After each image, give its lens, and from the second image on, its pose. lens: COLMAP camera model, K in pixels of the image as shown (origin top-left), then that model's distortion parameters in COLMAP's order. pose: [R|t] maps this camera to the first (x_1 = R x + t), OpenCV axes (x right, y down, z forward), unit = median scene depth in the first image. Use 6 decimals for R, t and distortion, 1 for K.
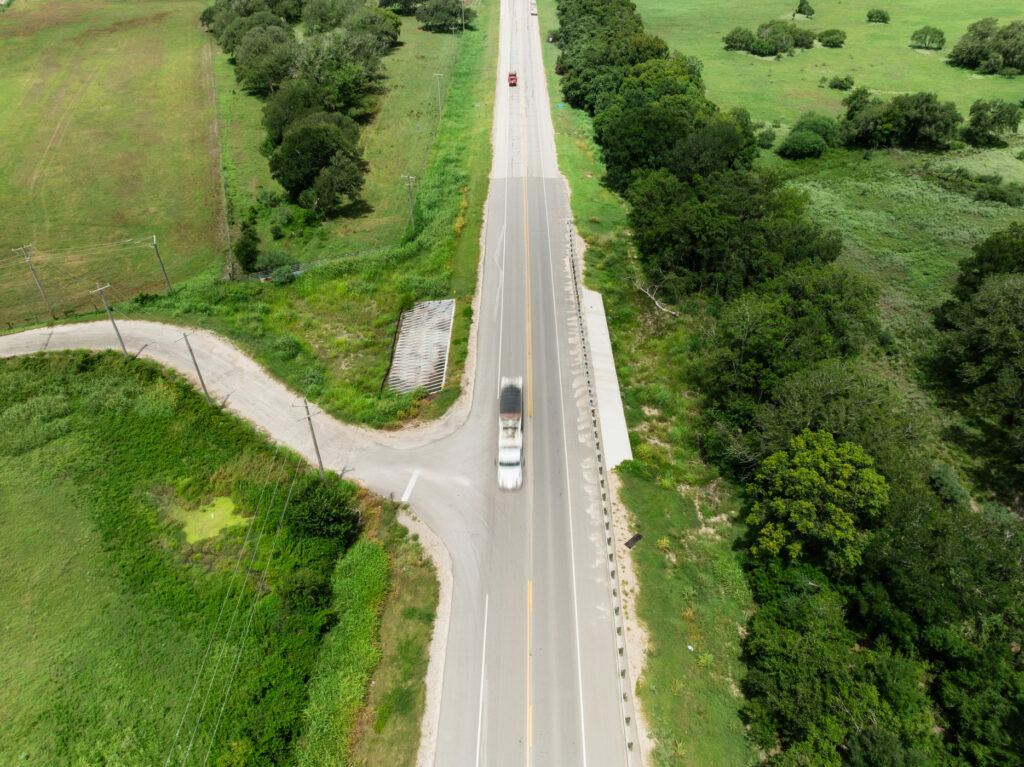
lens RADIAL K [[719.6, 0, 513.3], [0, 719.6, 383.3], [0, 0, 1]] dist [-0.038579, 0.000146]
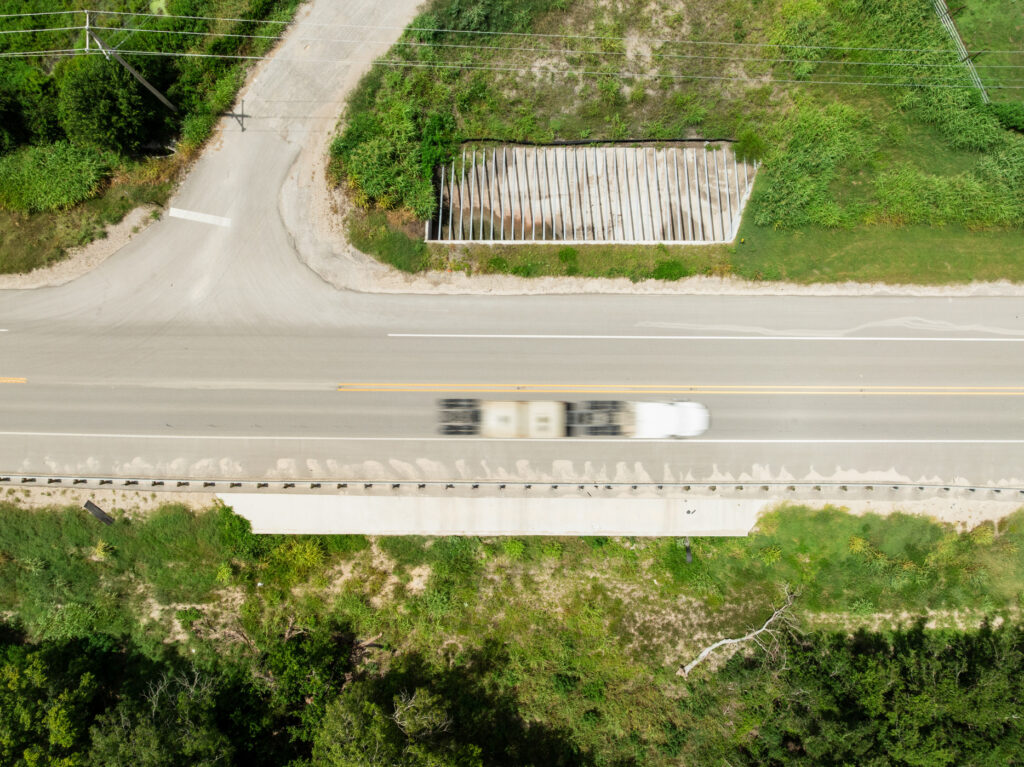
lens RADIAL K [[719.6, 0, 512.0], [0, 719.6, 381.5], [0, 0, 1]] dist [-0.038579, 0.000146]
pose [[0.001675, 0.999723, 0.023473, 0.004053], [-0.580840, -0.018135, 0.813816, -0.521260], [0.814016, -0.014997, 0.580649, 0.706871]]
